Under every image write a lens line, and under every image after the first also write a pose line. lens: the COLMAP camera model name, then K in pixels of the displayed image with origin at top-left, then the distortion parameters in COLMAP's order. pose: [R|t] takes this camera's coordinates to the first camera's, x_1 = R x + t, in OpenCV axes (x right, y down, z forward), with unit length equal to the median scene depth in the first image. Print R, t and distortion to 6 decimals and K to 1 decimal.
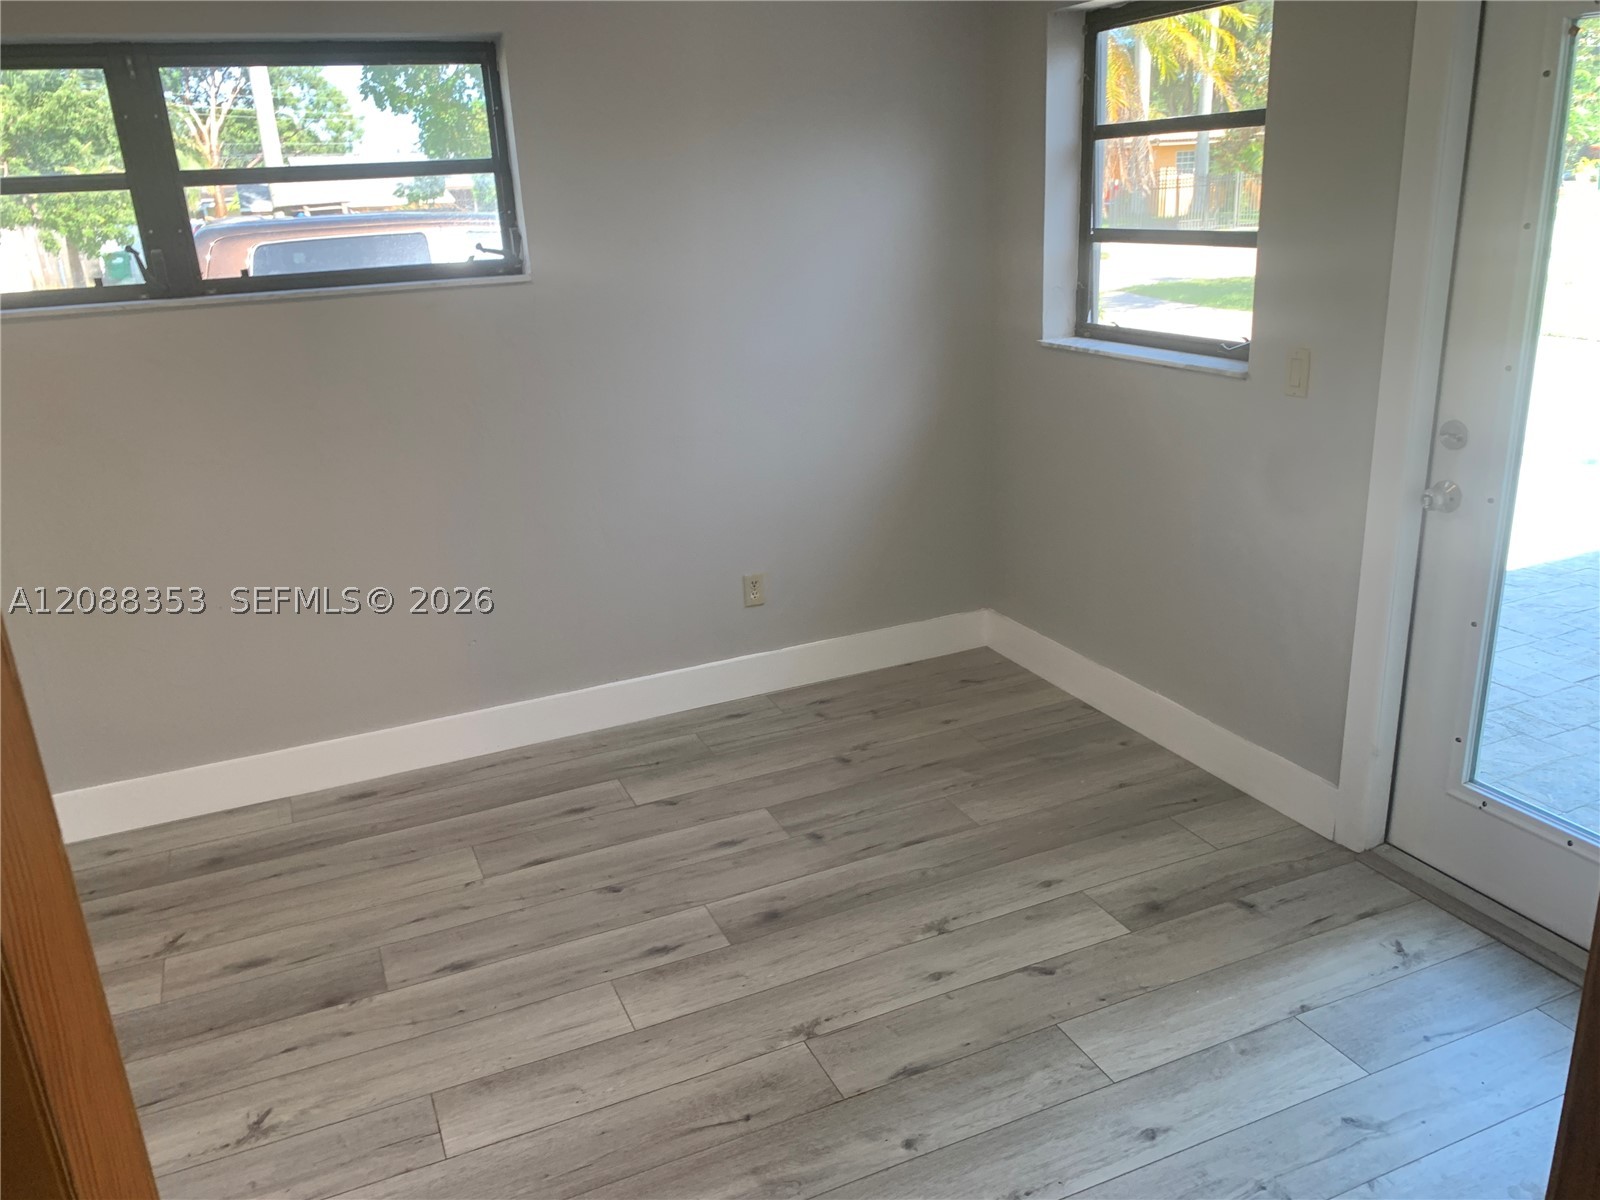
lens RADIAL K [[1246.2, 0, 795.6], [0, 1246.2, 603.2], [0, 0, 1]] dist [0.005045, 0.016871]
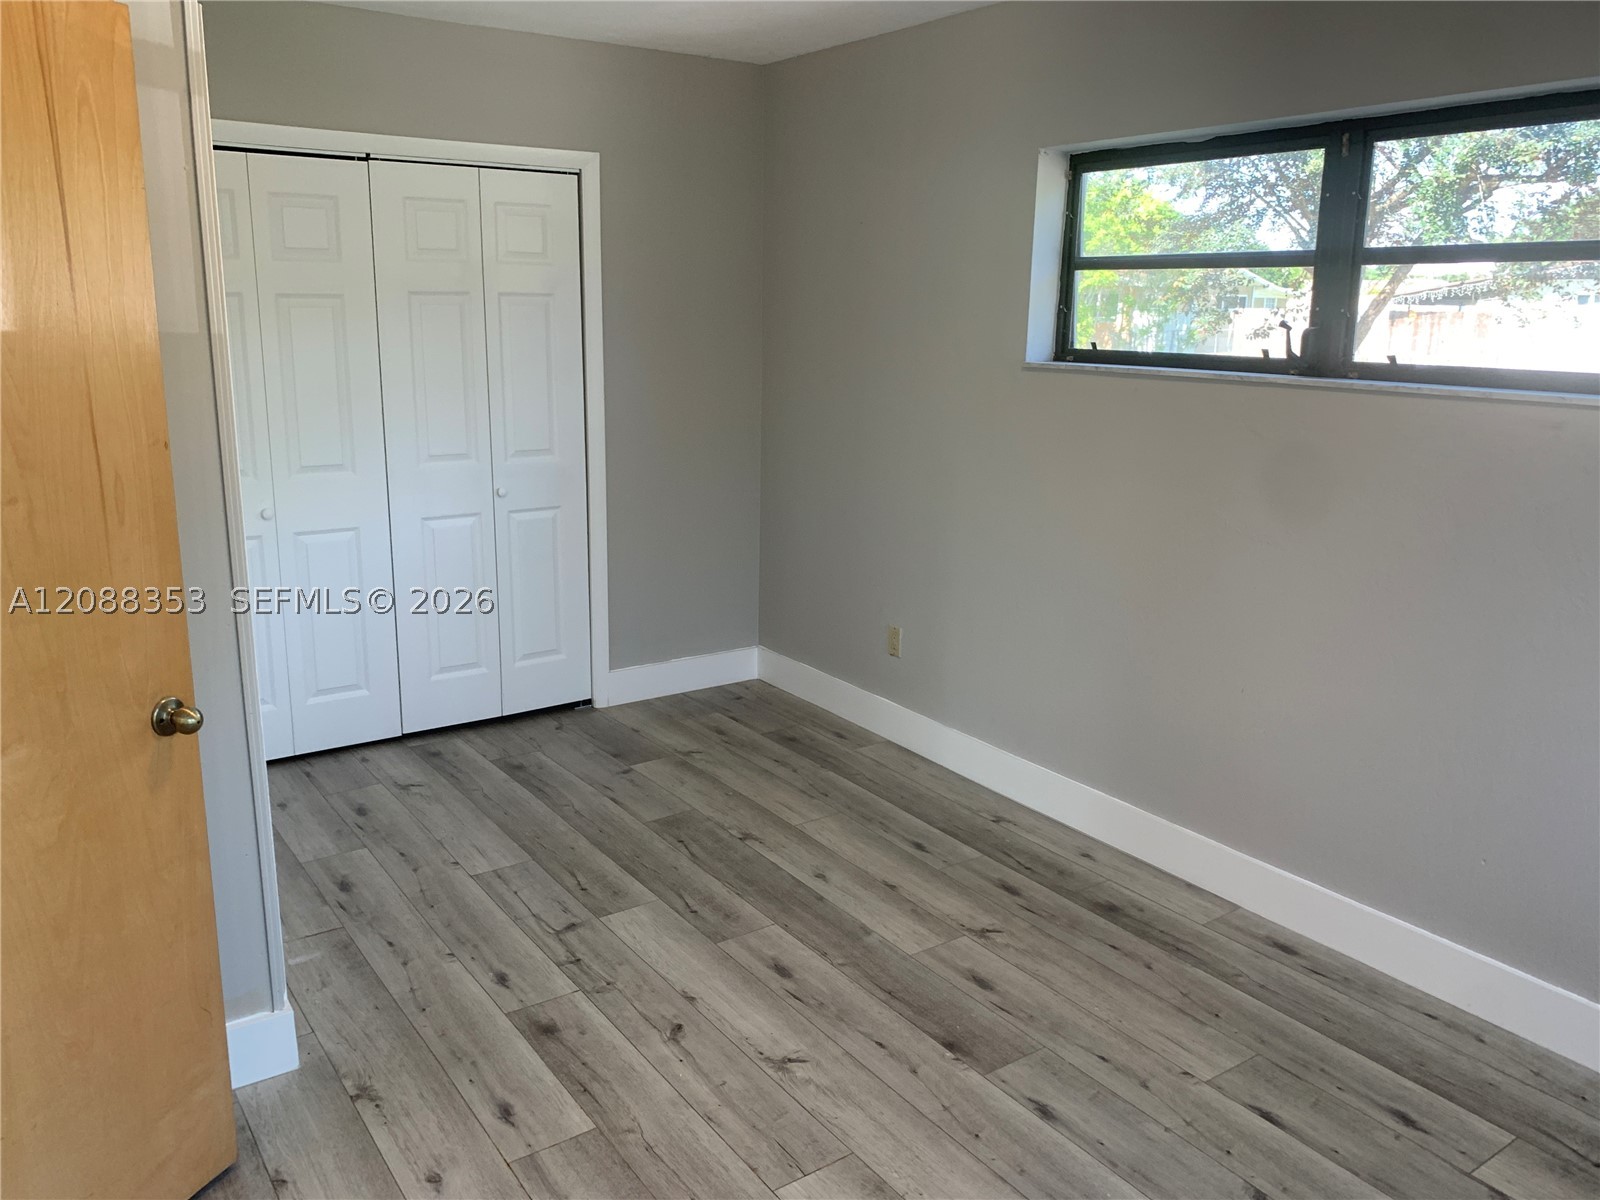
lens RADIAL K [[1246.2, 0, 795.5], [0, 1246.2, 593.2], [0, 0, 1]] dist [0.005045, 0.016871]
pose [[0.187182, 0.274076, -0.943316, 0.398781], [-0.335297, 0.920444, 0.200897, -0.156429], [0.923331, 0.278686, 0.264187, 0.441410]]
